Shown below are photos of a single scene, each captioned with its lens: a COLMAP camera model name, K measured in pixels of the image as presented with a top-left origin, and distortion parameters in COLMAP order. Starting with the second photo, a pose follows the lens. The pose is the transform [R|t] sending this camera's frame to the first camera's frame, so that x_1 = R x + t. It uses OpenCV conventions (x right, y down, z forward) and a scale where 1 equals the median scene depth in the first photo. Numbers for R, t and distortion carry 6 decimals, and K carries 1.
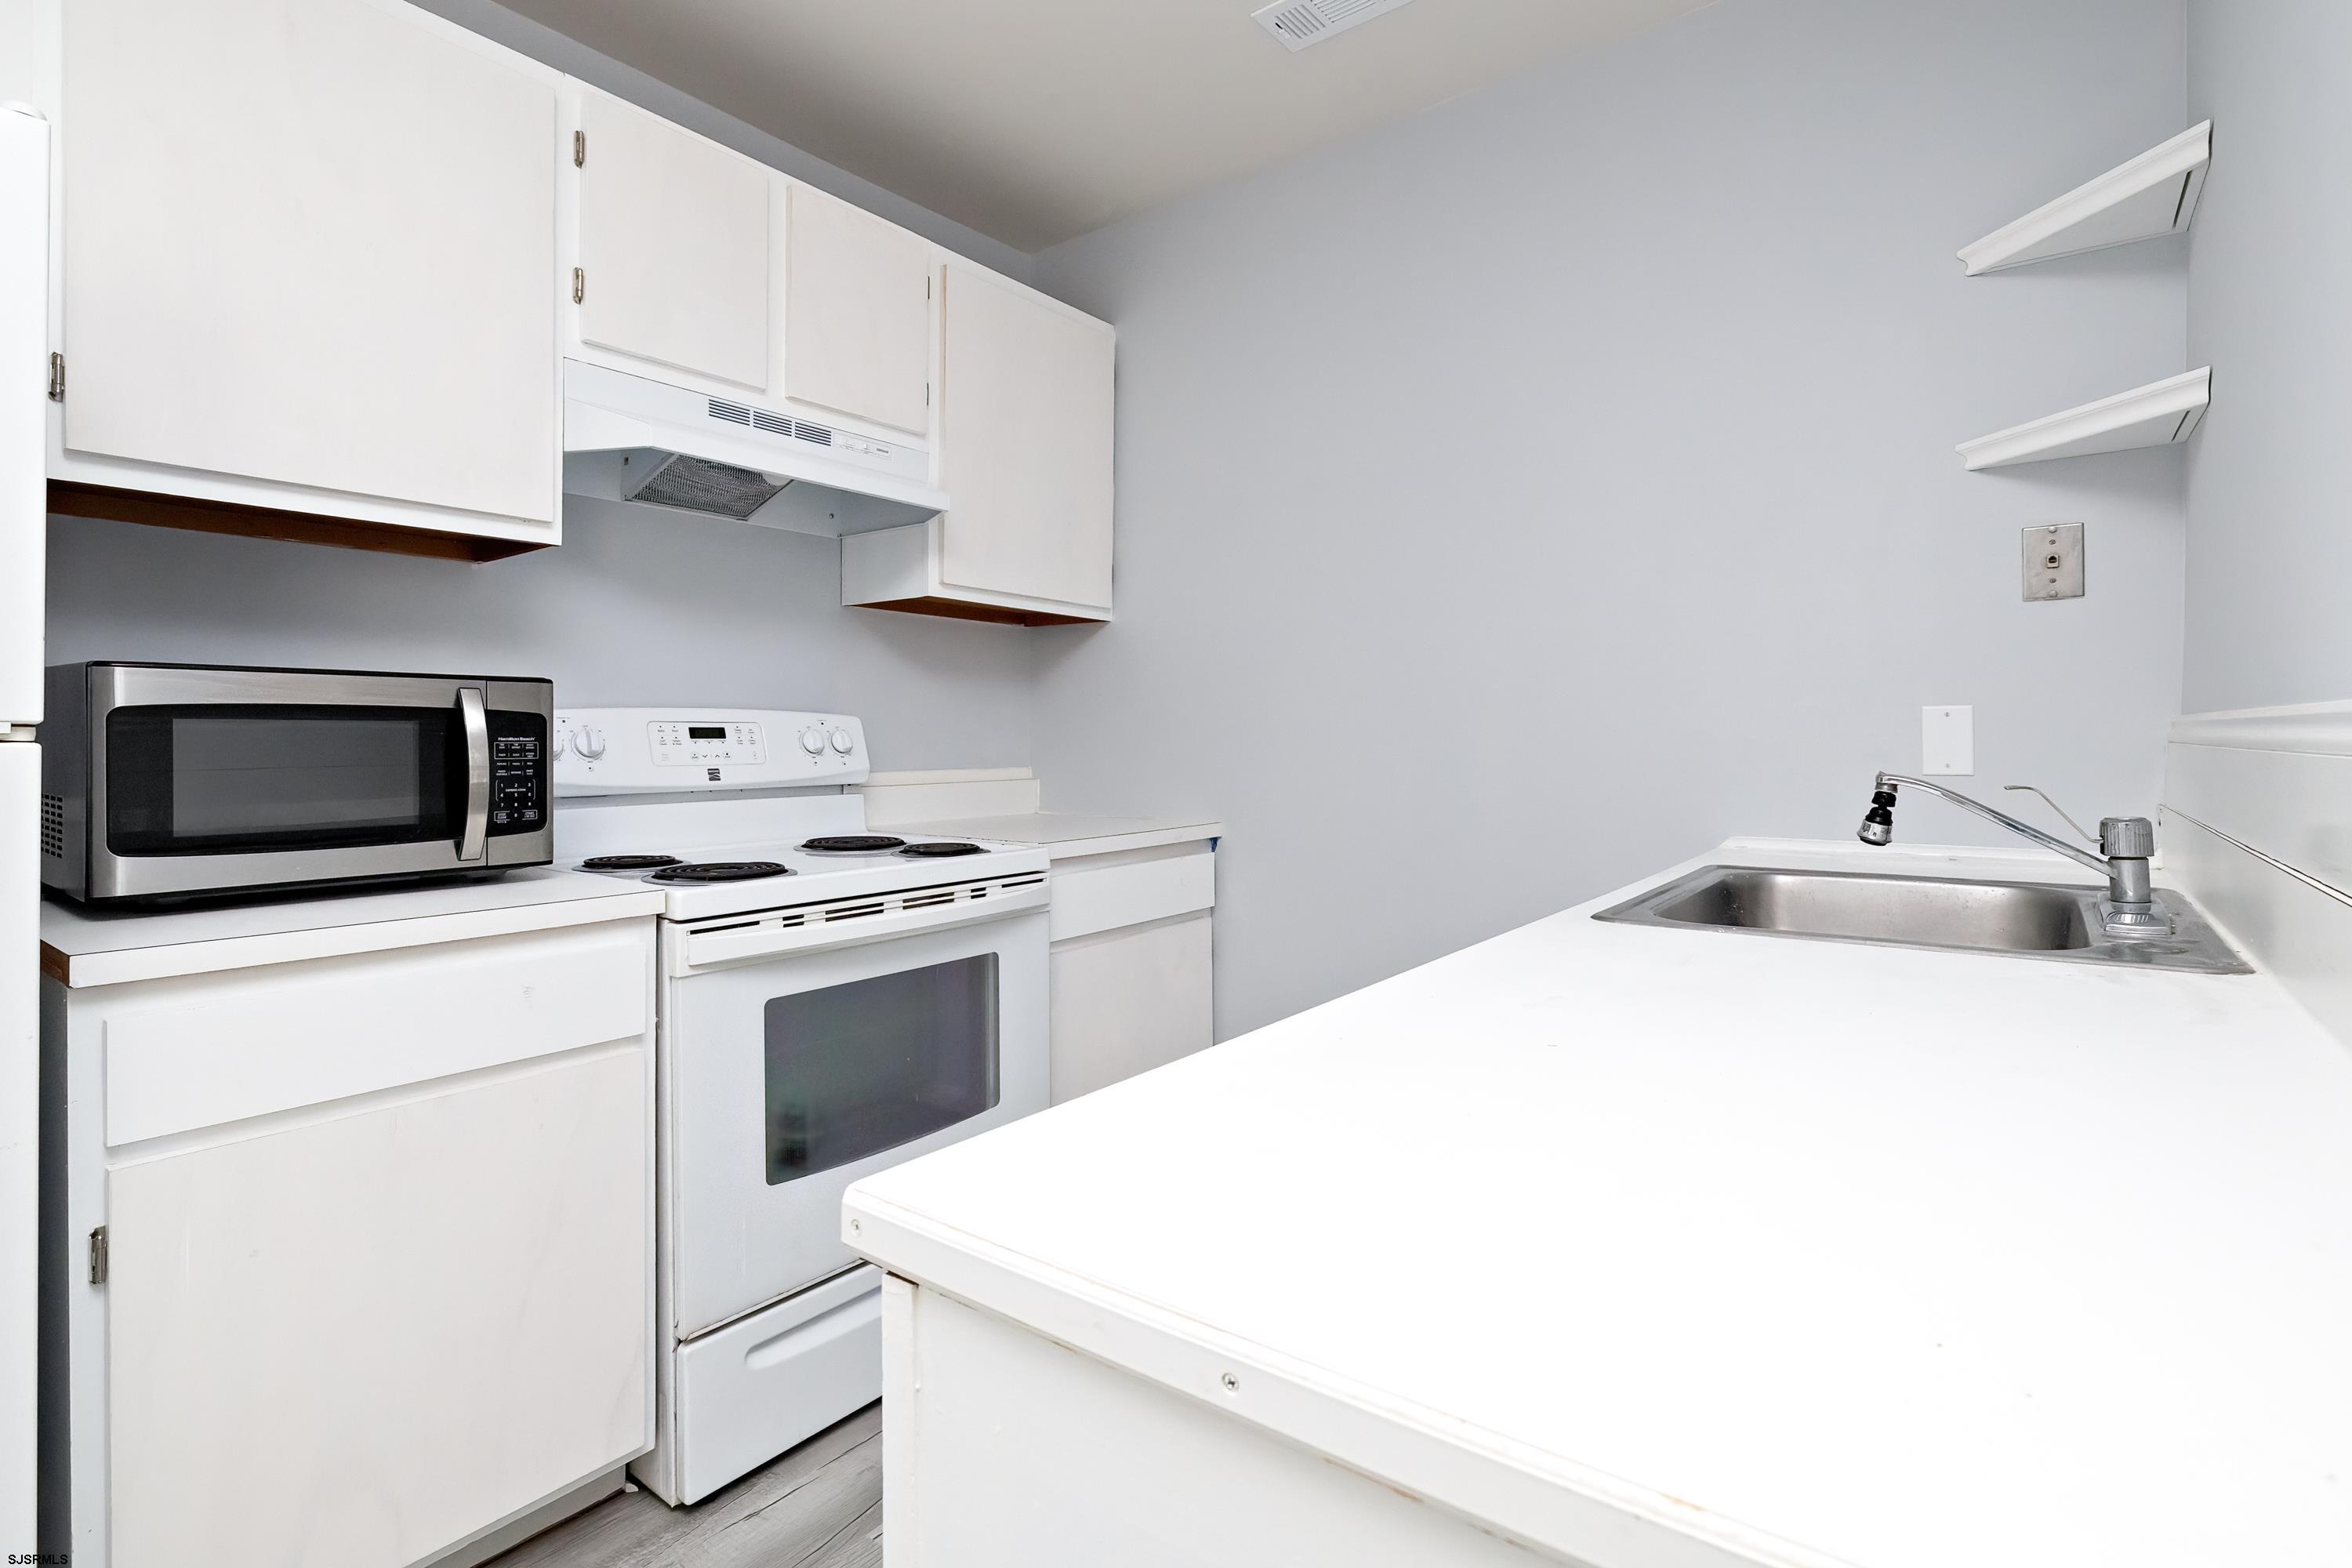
lens RADIAL K [[1123.4, 0, 1171.6], [0, 1123.4, 741.1], [0, 0, 1]] dist [-0.004684, 0.003079]
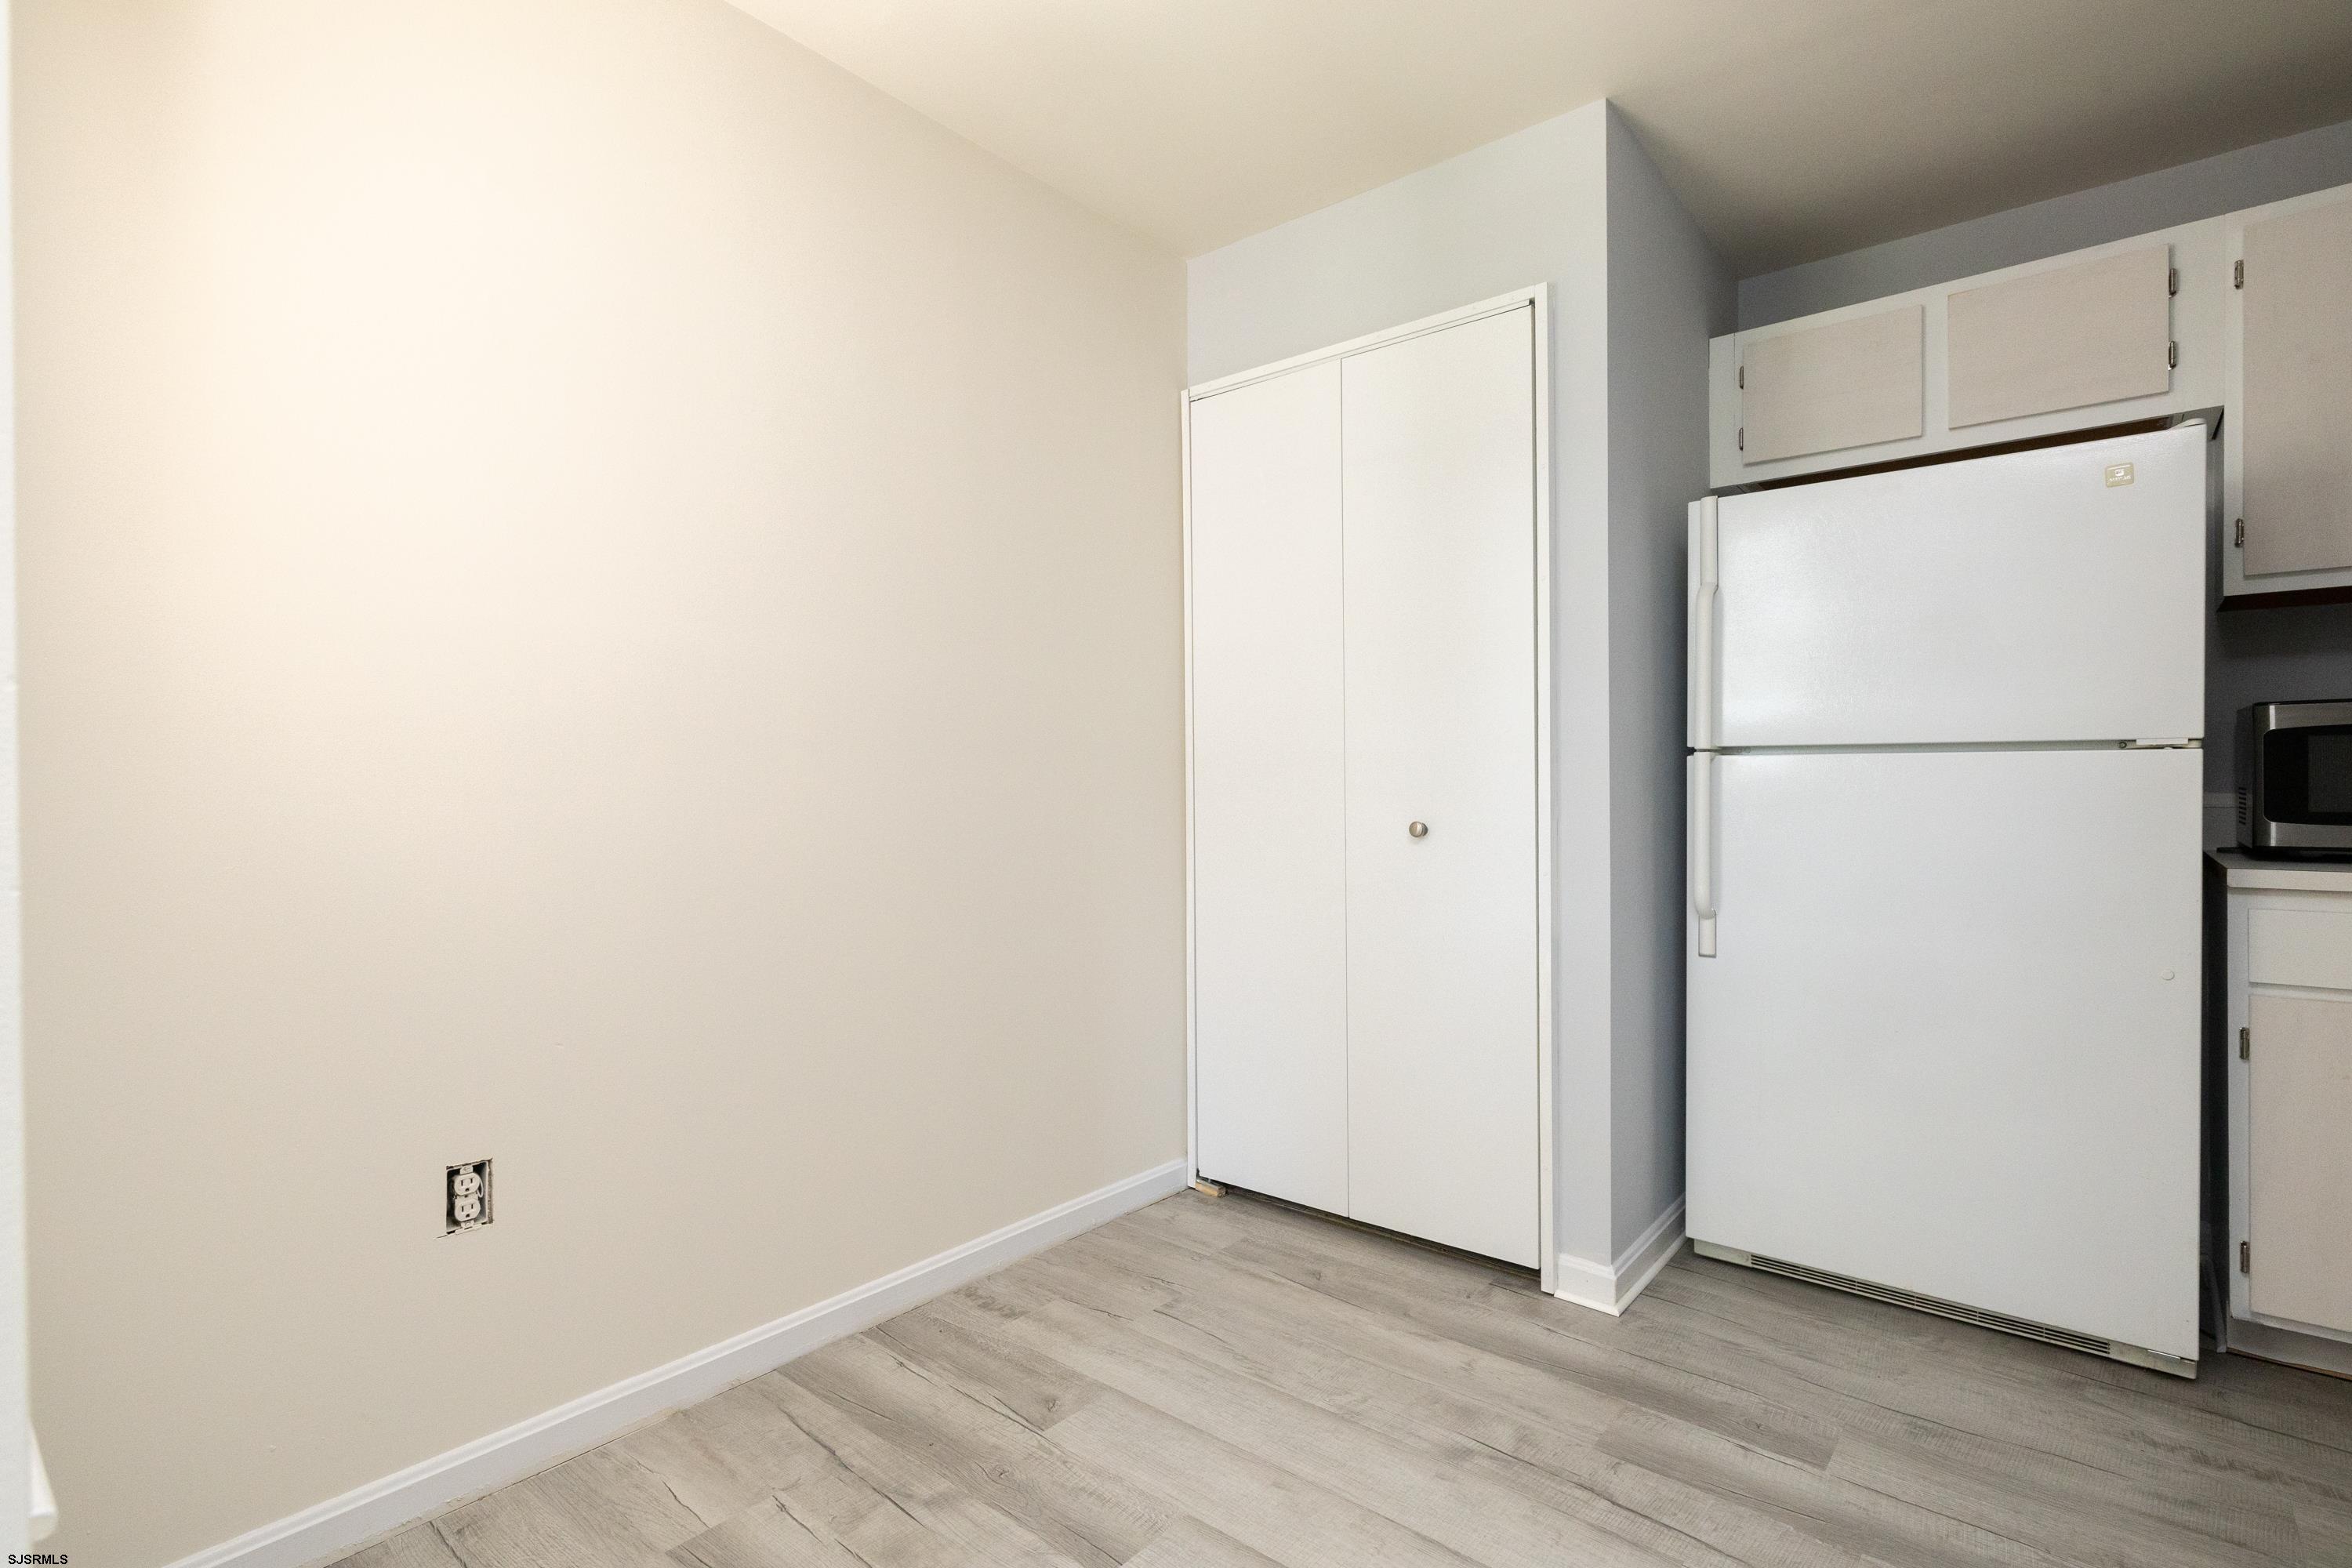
lens RADIAL K [[1123.4, 0, 1175.8], [0, 1123.4, 791.8], [0, 0, 1]] dist [-0.004684, 0.003079]
pose [[-0.035879, 0.003733, -0.999349, 0.545991], [0.003560, 0.999987, 0.003607, 0.035487], [0.999350, -0.003428, -0.035892, -0.385661]]
